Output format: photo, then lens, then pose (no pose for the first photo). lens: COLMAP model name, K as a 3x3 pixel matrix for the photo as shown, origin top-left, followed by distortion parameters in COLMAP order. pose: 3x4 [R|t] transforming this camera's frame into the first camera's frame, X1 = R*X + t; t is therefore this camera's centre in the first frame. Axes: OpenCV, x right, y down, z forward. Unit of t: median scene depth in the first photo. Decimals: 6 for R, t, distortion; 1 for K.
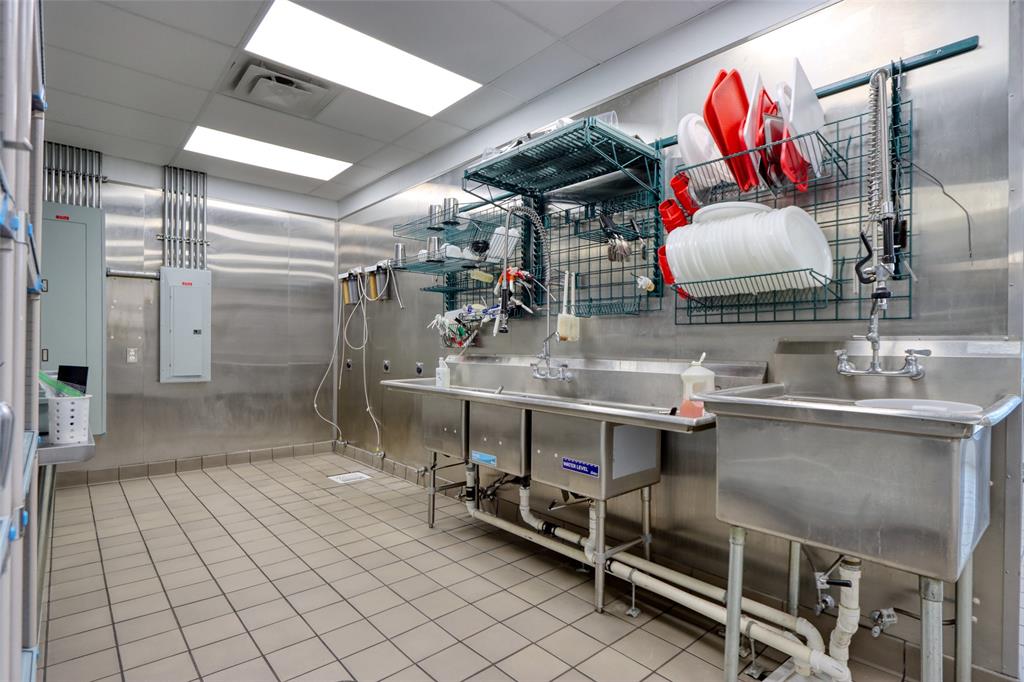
lens RADIAL K [[510.4, 0, 515.9], [0, 510.4, 349.4], [0, 0, 1]] dist [-0.014345, 0.002151]
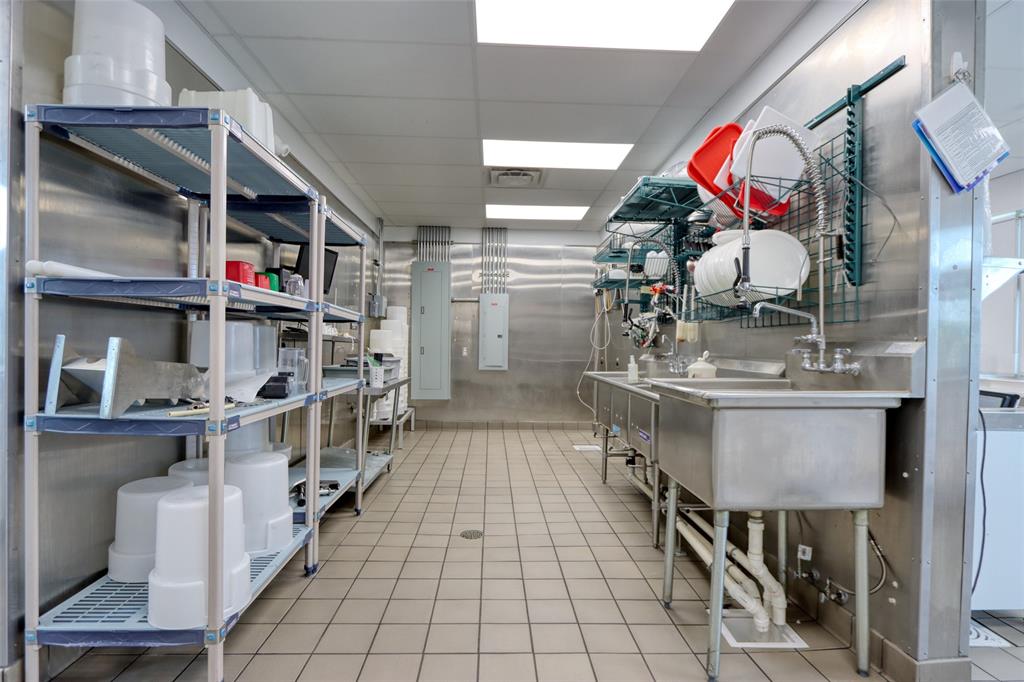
lens RADIAL K [[510.4, 0, 515.9], [0, 510.4, 349.4], [0, 0, 1]] dist [-0.014345, 0.002151]
pose [[0.775805, 0.010823, -0.630880, 0.480959], [-0.015795, 0.999873, -0.002269, 0.008168], [0.630775, 0.011725, 0.775877, -0.173666]]
